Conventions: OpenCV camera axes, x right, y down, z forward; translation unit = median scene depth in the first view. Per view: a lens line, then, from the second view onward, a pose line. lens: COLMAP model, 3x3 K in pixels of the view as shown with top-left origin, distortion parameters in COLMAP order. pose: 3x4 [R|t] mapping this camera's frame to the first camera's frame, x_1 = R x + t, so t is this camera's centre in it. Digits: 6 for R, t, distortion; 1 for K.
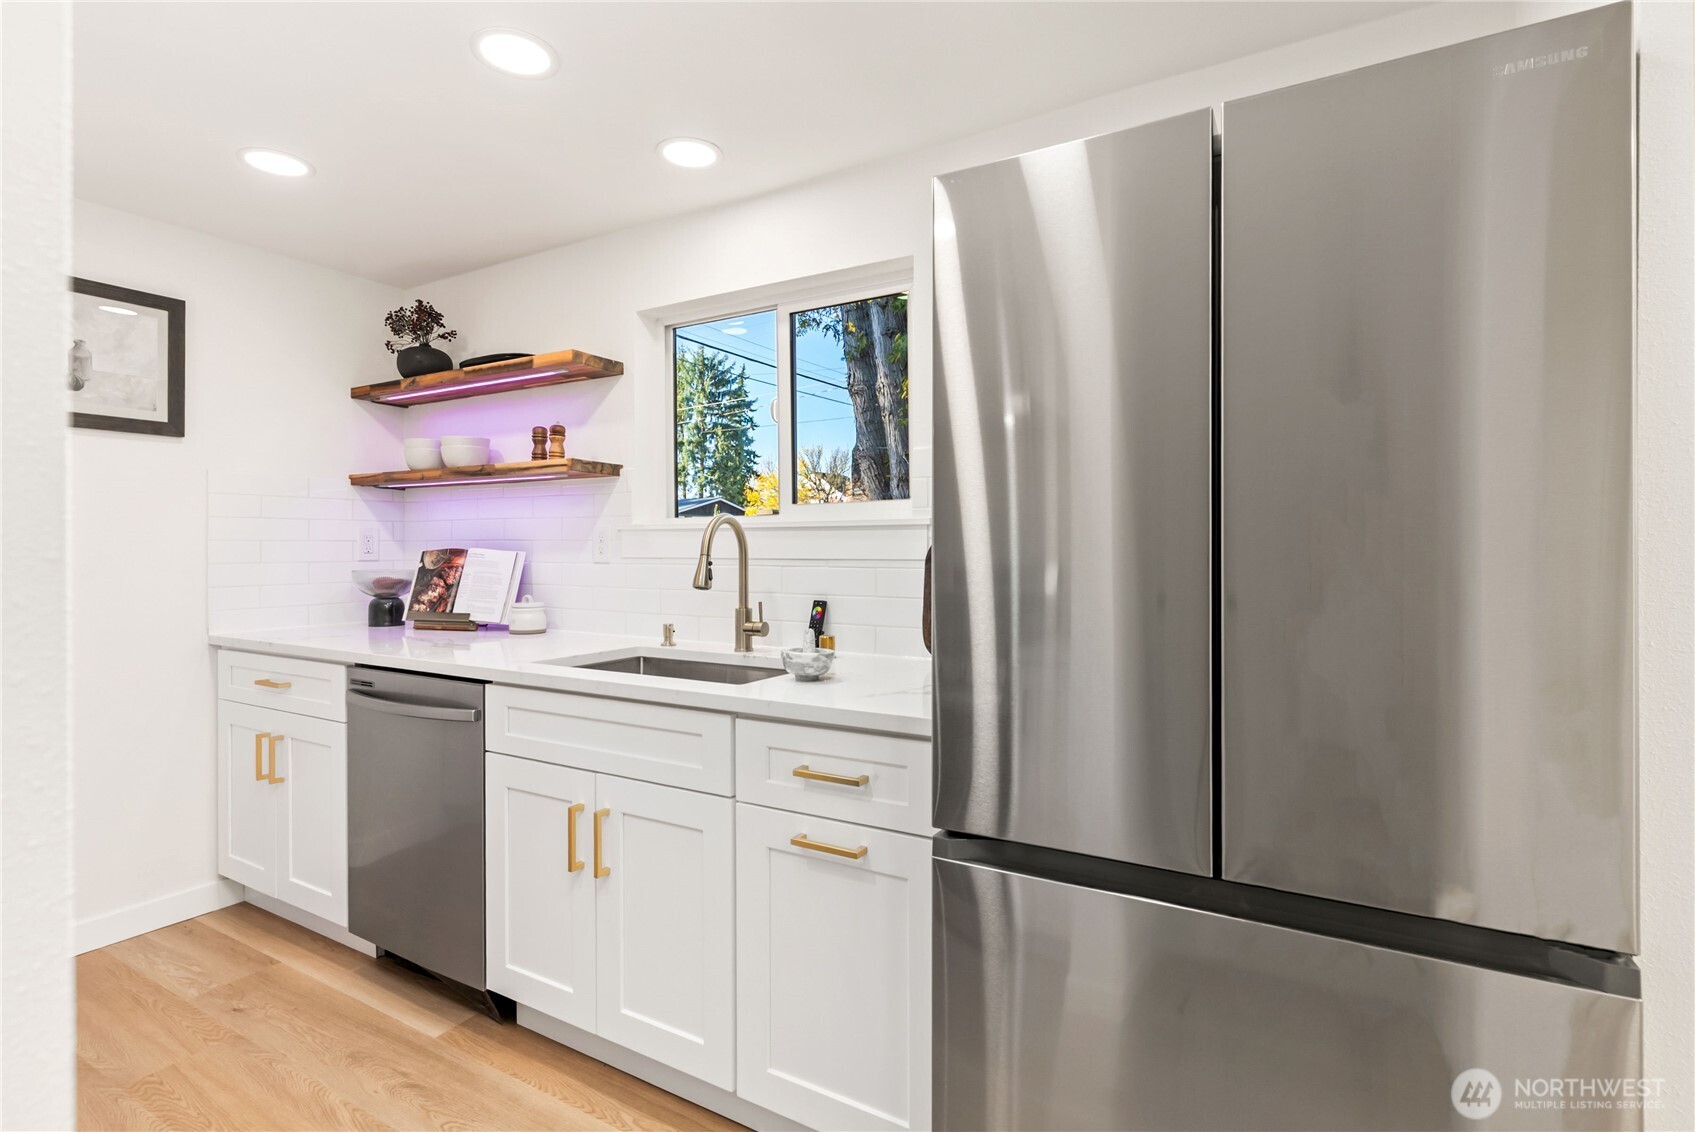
lens RADIAL K [[813.9, 0, 850.0], [0, 813.9, 552.9], [0, 0, 1]] dist [0.000629, 0.000205]
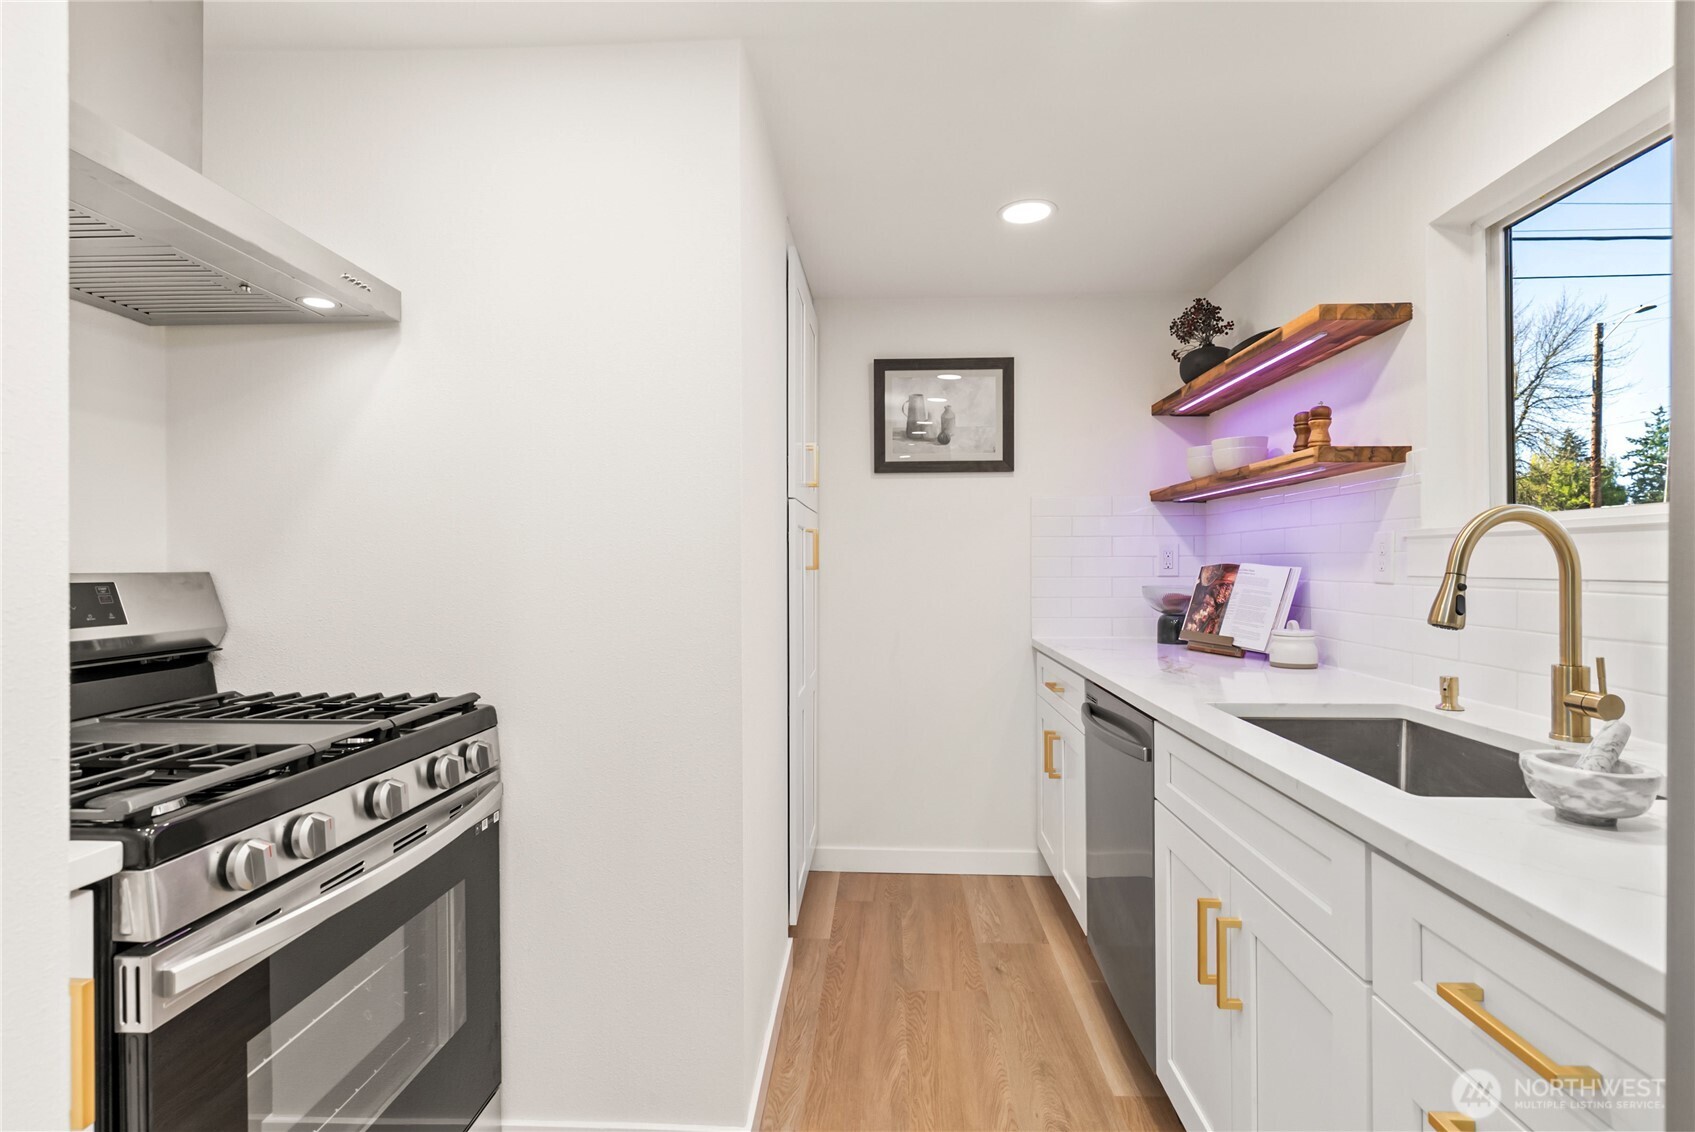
lens RADIAL K [[806.5, 0, 847.5], [0, 806.5, 566.0], [0, 0, 1]] dist [-0.000967, -0.000189]
pose [[0.457918, 0.000270, -0.888995, 0.120954], [-0.002596, 0.999996, -0.001033, -0.001003], [0.888991, 0.002781, 0.457917, 0.234160]]
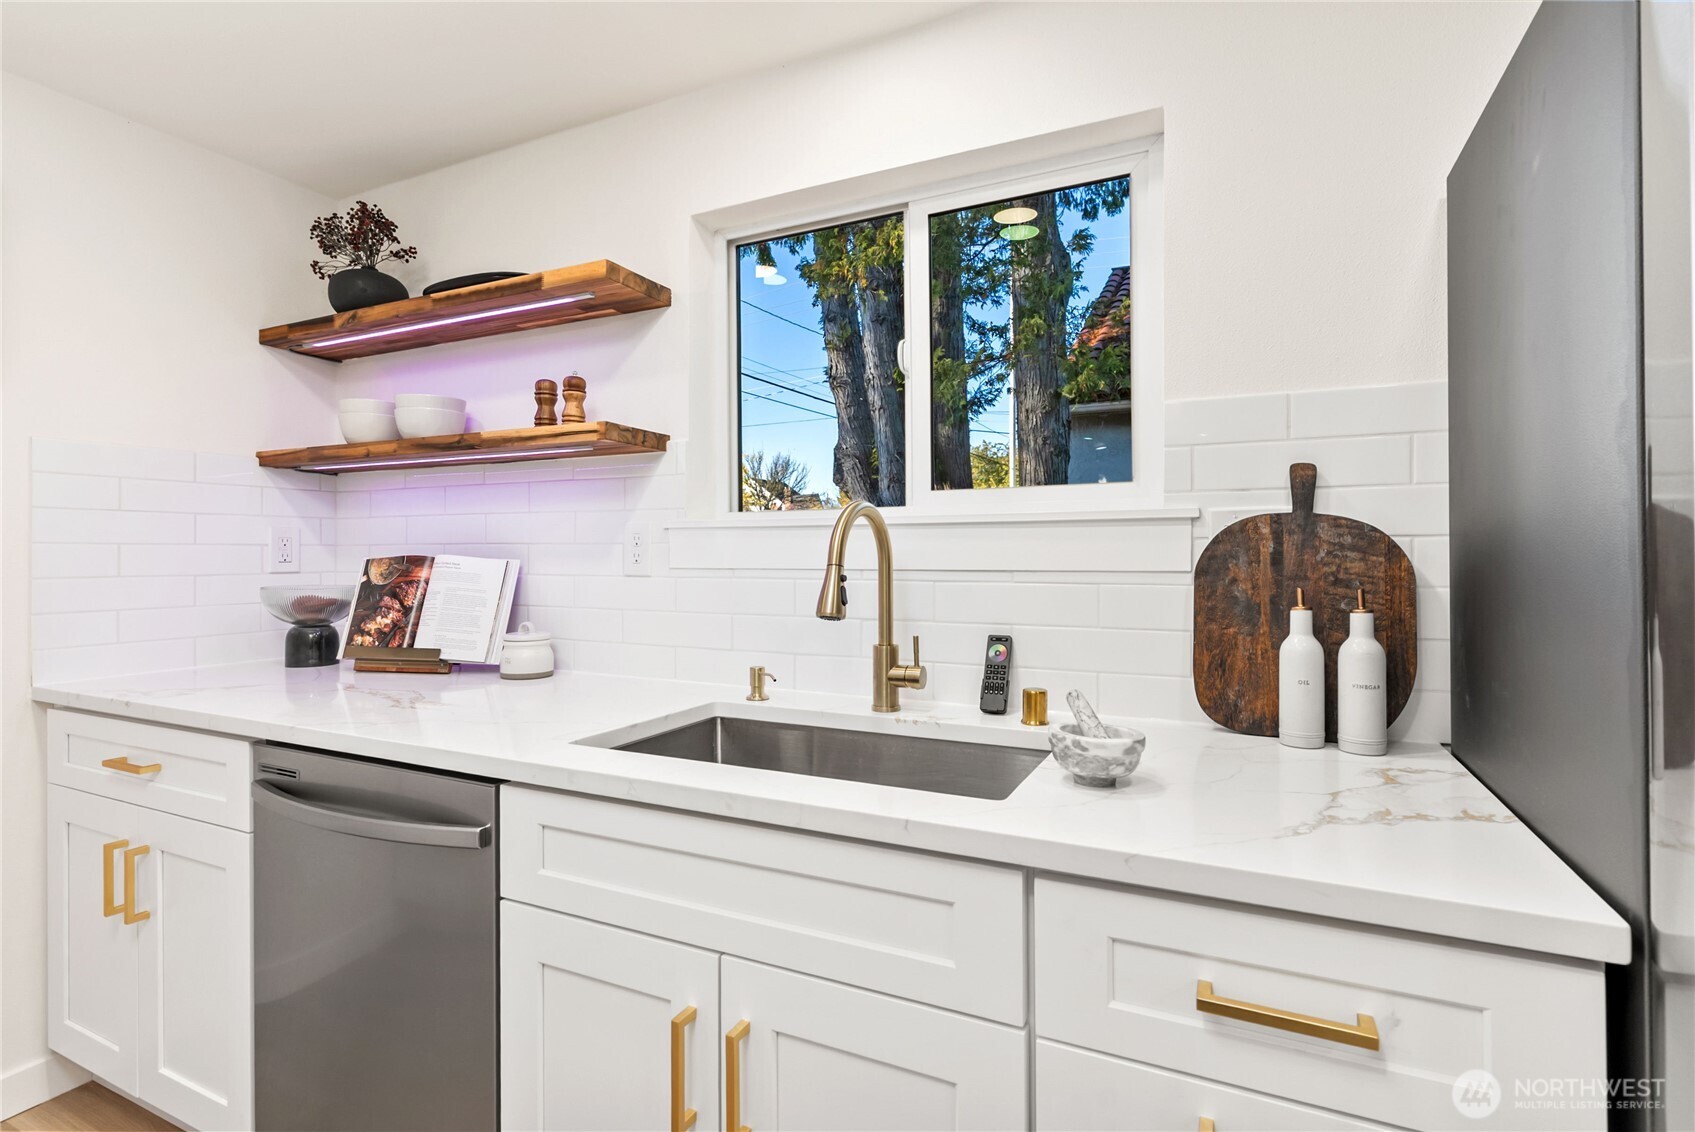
lens RADIAL K [[813.8, 0, 848.6], [0, 813.8, 558.3], [0, 0, 1]] dist [0.002262, -0.000382]
pose [[0.997034, -0.001071, 0.076953, -0.177523], [0.001249, 0.999997, -0.002267, -0.000899], [-0.076951, 0.002356, 0.997032, 0.288289]]
